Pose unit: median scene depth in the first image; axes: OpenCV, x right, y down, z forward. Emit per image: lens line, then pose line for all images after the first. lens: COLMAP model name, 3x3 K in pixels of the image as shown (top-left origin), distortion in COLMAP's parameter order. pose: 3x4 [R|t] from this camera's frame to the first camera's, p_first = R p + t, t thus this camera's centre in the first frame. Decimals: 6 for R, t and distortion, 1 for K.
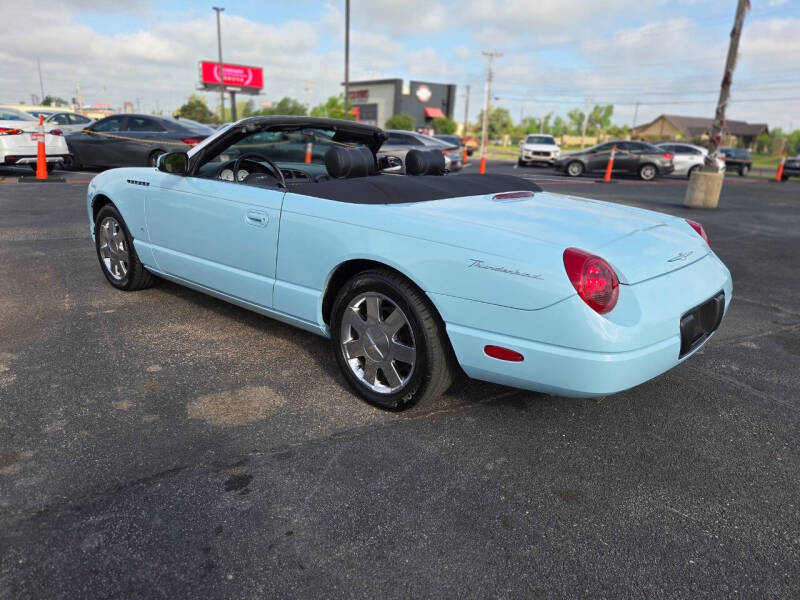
lens RADIAL K [[555.0, 0, 419.1], [0, 555.0, 298.7], [0, 0, 1]] dist [0.057161, -0.034642]
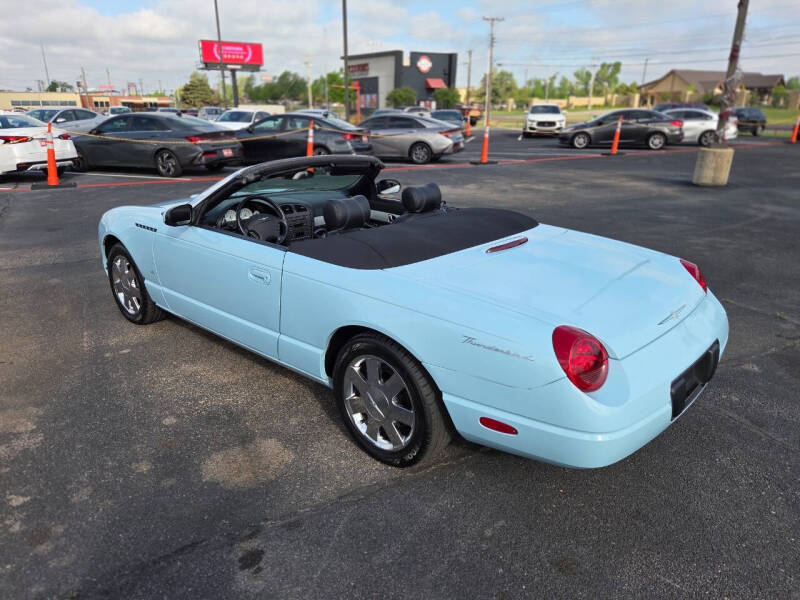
lens RADIAL K [[555.0, 0, 405.7], [0, 555.0, 292.8], [0, 0, 1]] dist [0.057161, -0.034642]
pose [[0.998663, -0.033946, -0.038978, 0.020587], [0.035300, 0.998778, 0.034588, -0.139184], [0.037757, -0.035917, 0.998641, -0.027619]]
